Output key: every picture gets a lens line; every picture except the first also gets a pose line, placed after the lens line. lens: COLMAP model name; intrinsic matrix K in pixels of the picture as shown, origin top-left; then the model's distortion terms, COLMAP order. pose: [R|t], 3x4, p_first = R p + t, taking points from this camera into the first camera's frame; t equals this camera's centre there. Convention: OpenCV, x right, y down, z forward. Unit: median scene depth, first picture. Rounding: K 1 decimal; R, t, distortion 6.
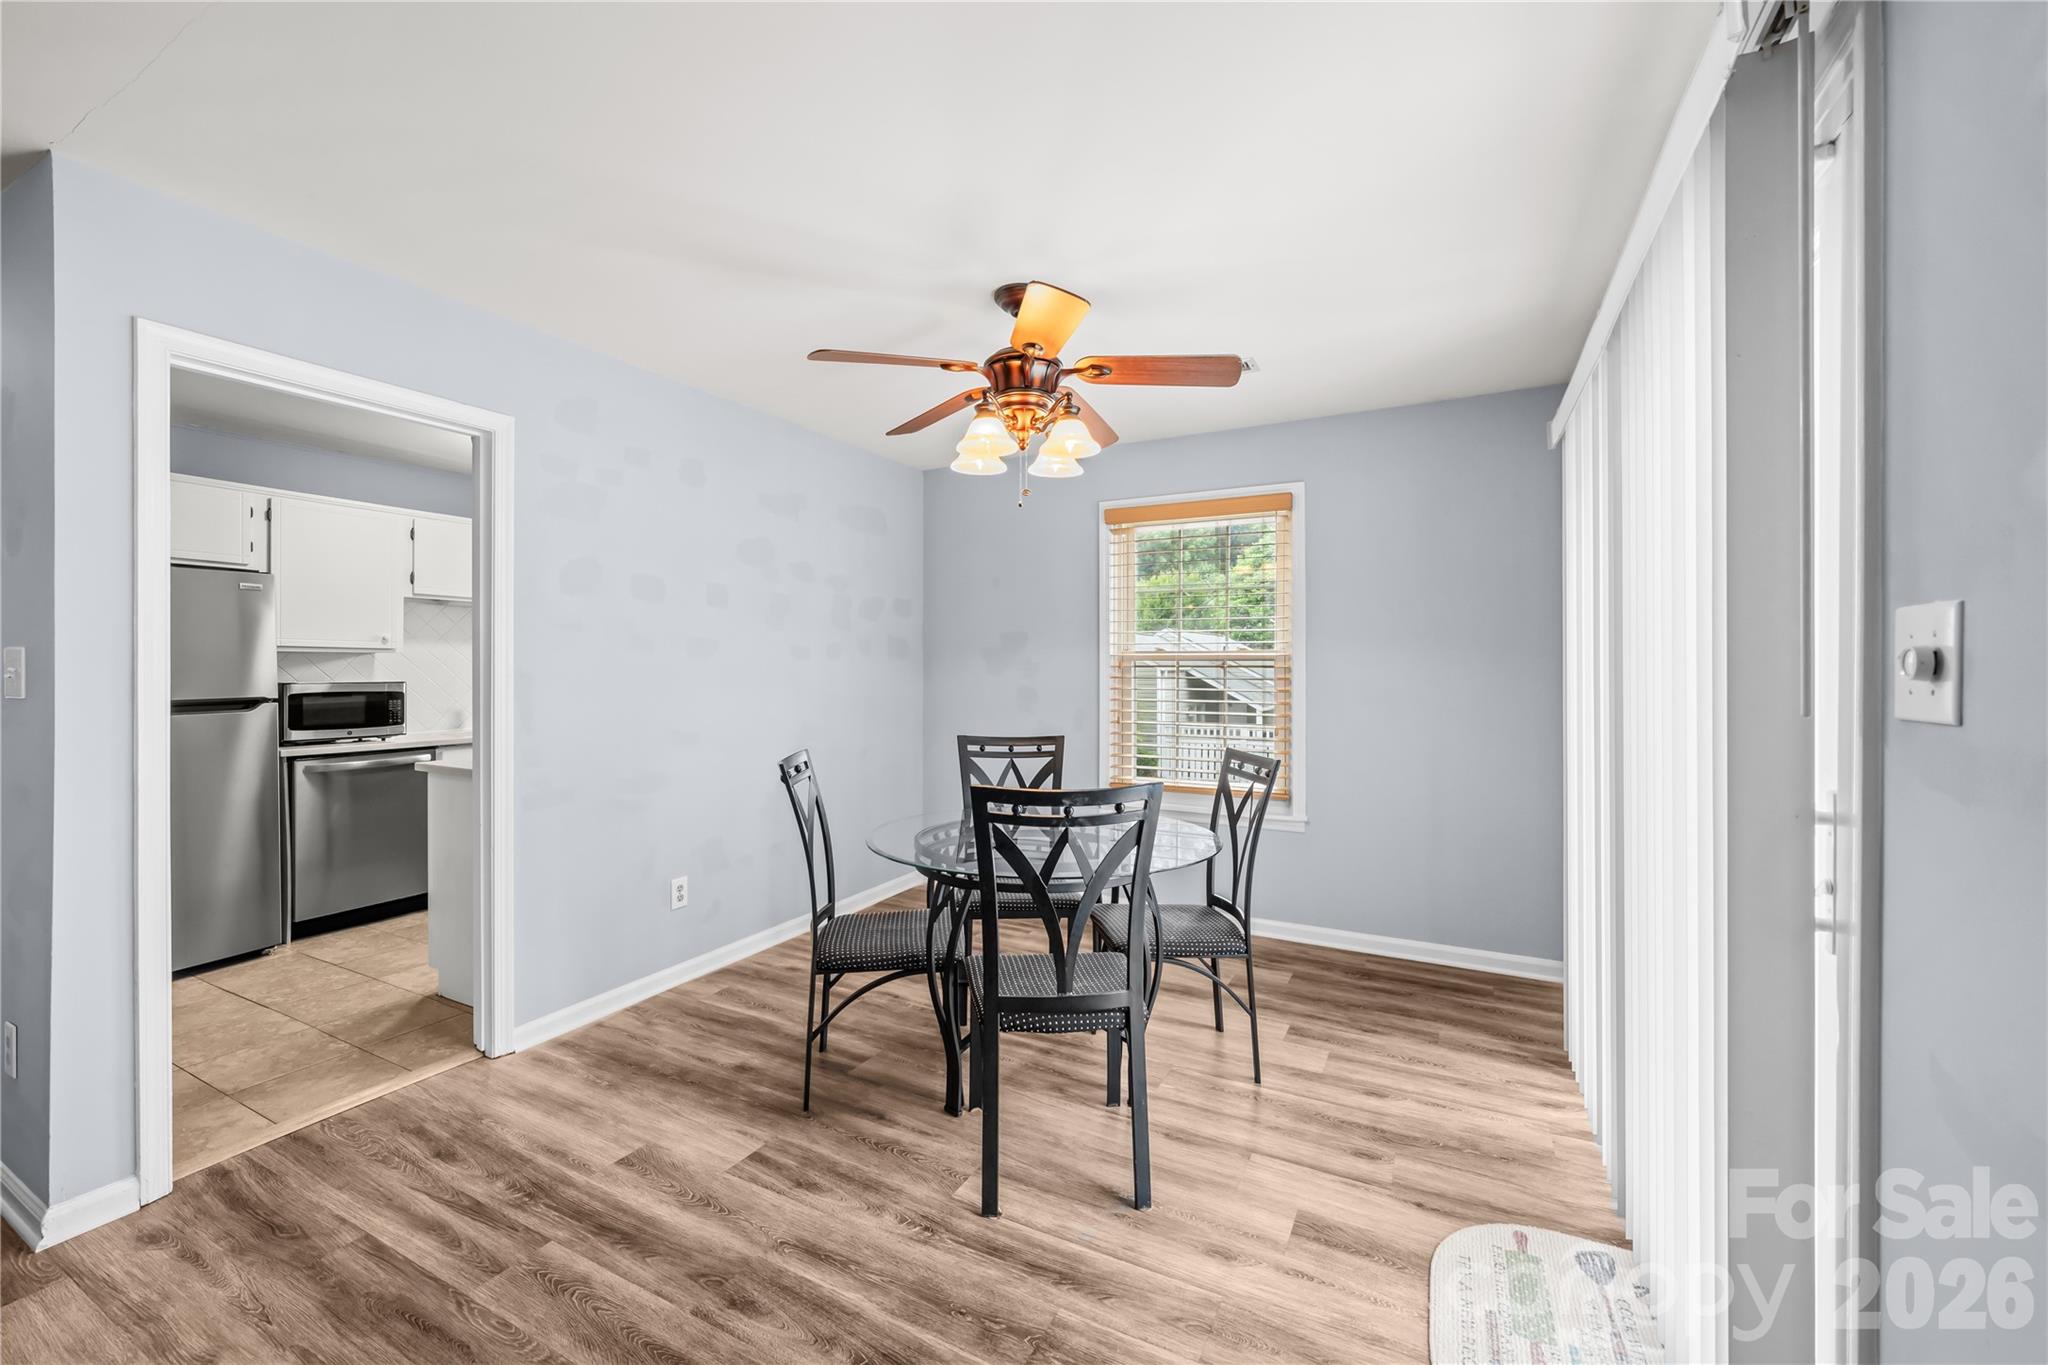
lens RADIAL K [[809.2, 0, 1024.1], [0, 809.2, 678.5], [0, 0, 1]] dist [0.000907, -0.001665]
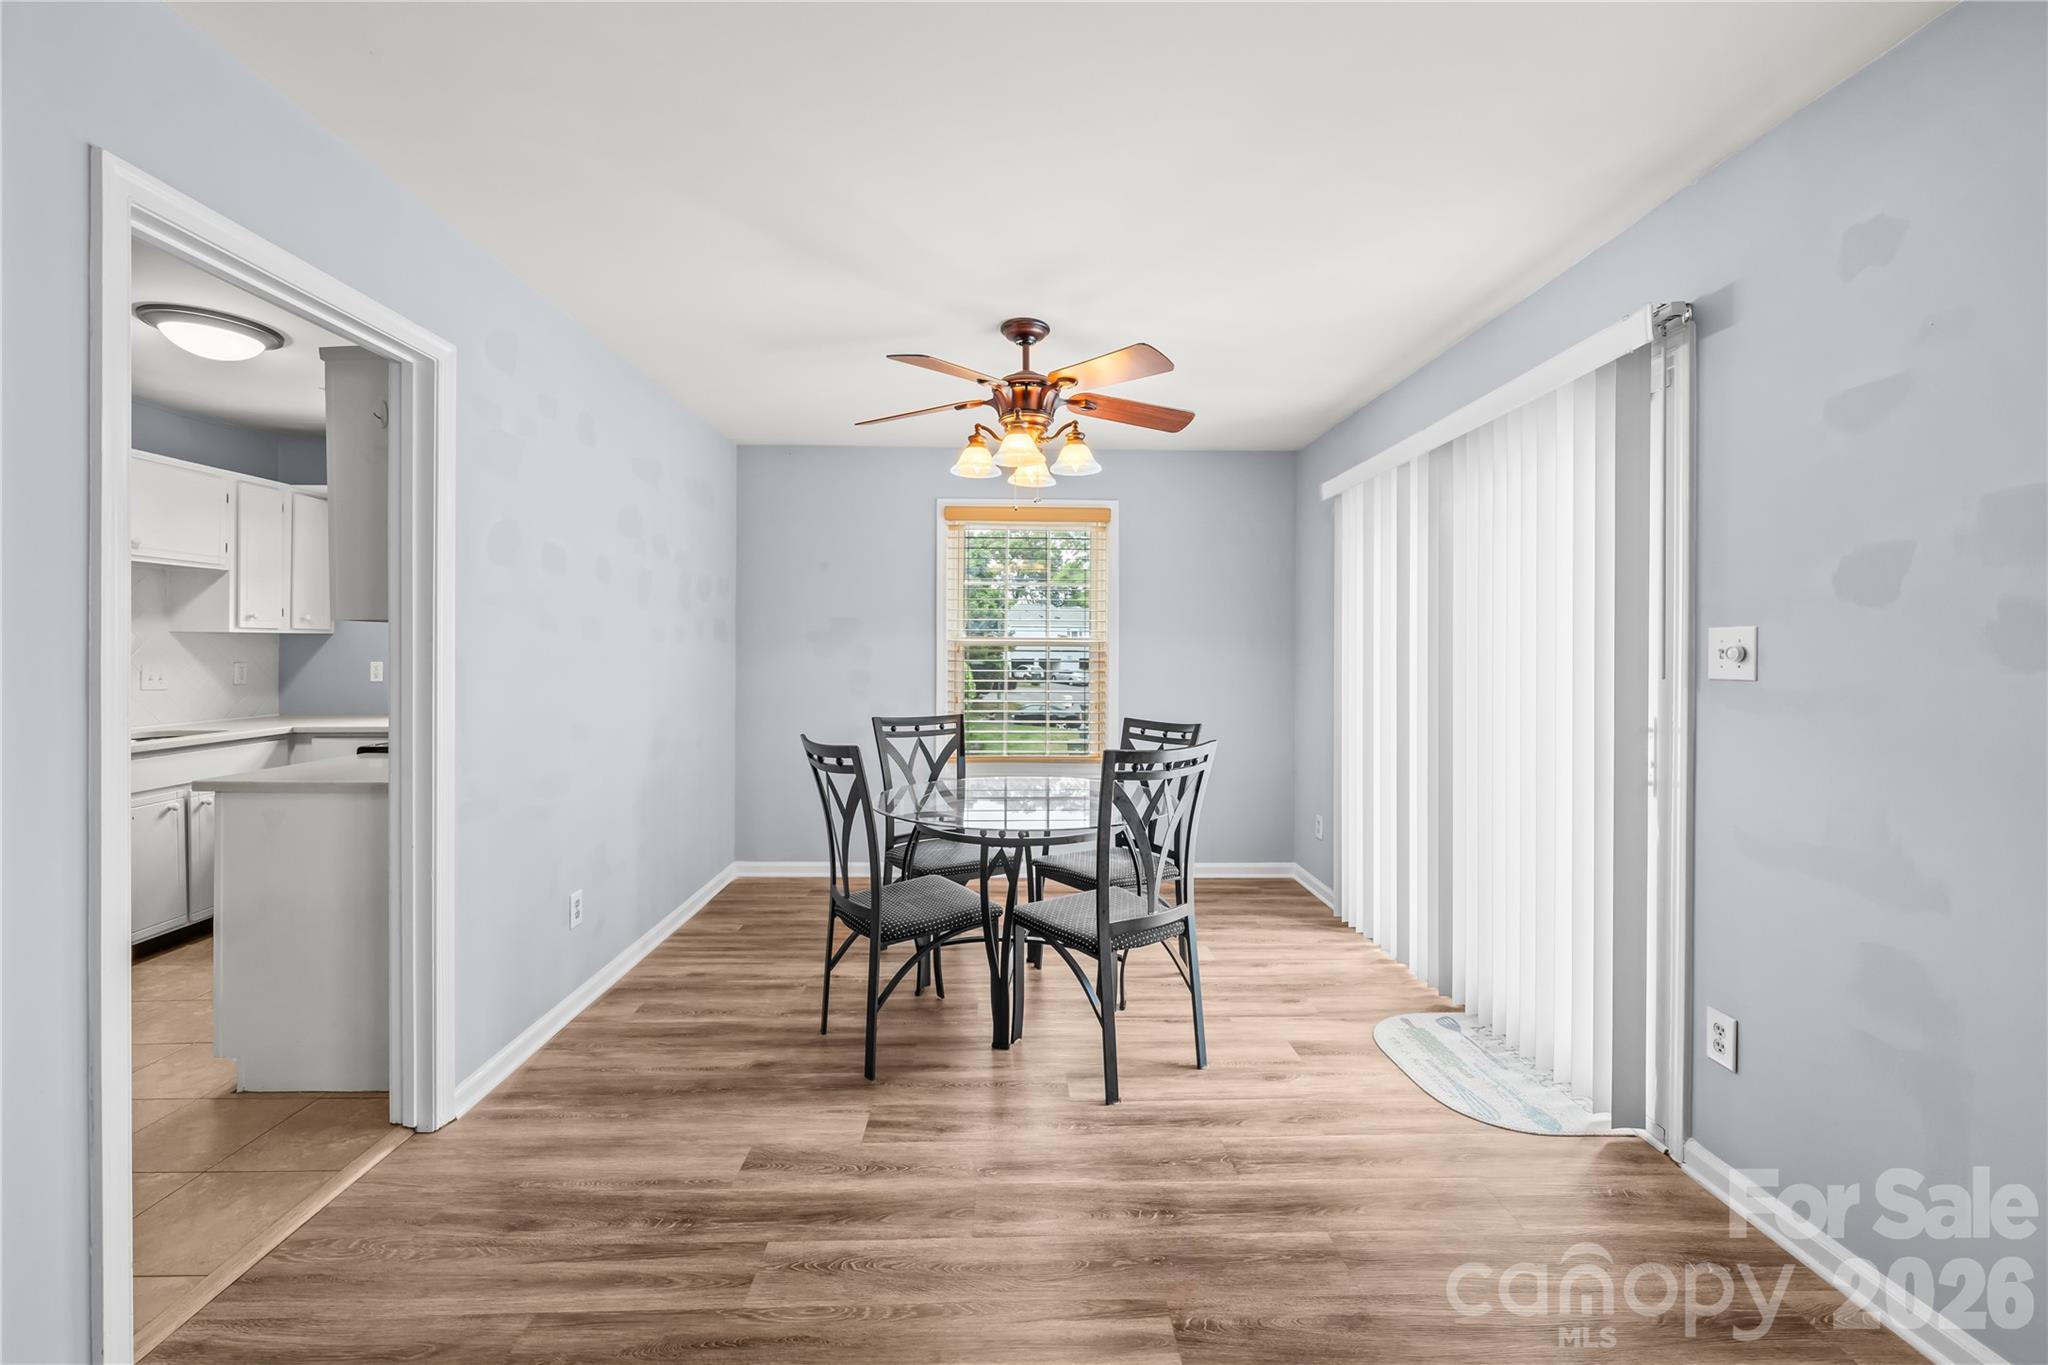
lens RADIAL K [[809.2, 0, 1025.1], [0, 809.2, 662.6], [0, 0, 1]] dist [0.000907, -0.001665]
pose [[0.872231, -0.003275, 0.489083, -0.582616], [0.002661, 0.999995, 0.001951, -0.001488], [-0.489087, -0.000400, 0.872235, 0.001264]]
